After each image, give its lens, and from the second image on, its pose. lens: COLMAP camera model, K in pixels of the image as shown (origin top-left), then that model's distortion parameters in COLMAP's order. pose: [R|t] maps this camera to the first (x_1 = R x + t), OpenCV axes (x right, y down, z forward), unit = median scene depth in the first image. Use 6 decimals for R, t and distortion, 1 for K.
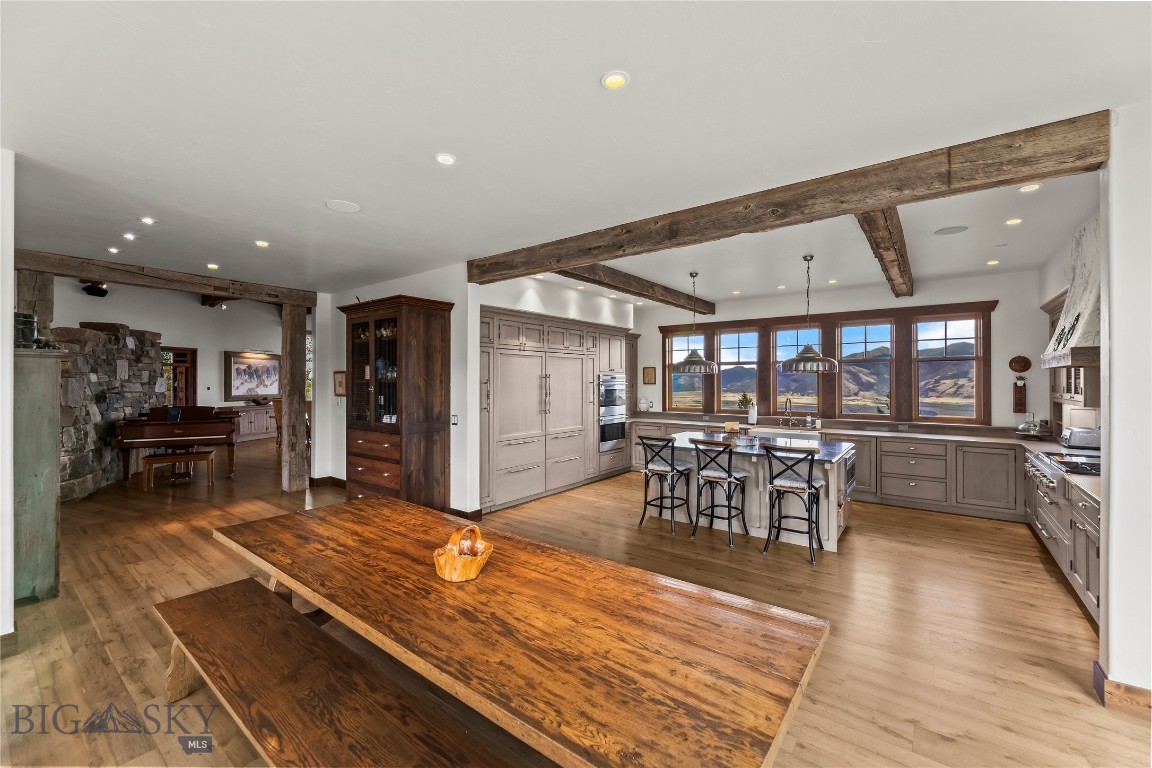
lens RADIAL K [[472.8, 0, 575.7], [0, 472.8, 378.8], [0, 0, 1]] dist [-0.001421, -0.000105]
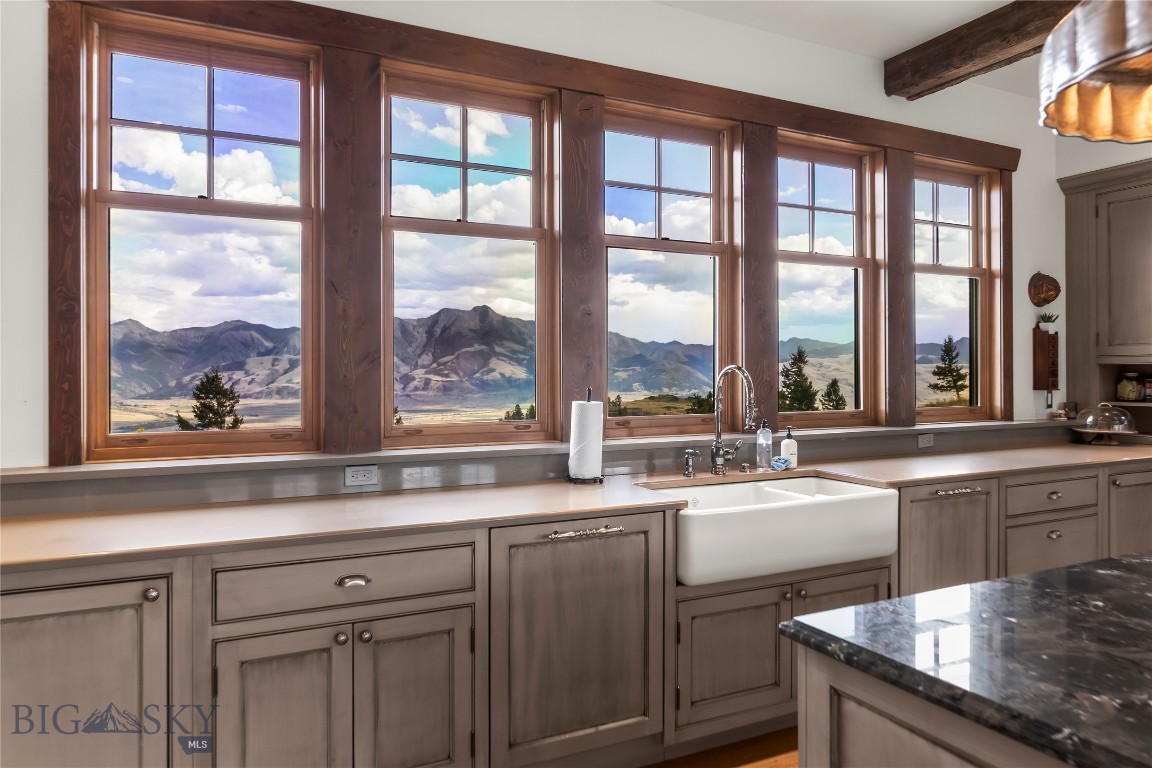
lens RADIAL K [[758.2, 0, 581.6], [0, 758.2, 374.1], [0, 0, 1]] dist [0.020819, 0.001153]
pose [[0.425874, -0.003796, 0.904774, 0.025449], [0.002733, 0.999992, 0.002910, 0.043167], [-0.904778, 0.001233, 0.425881, 0.898602]]
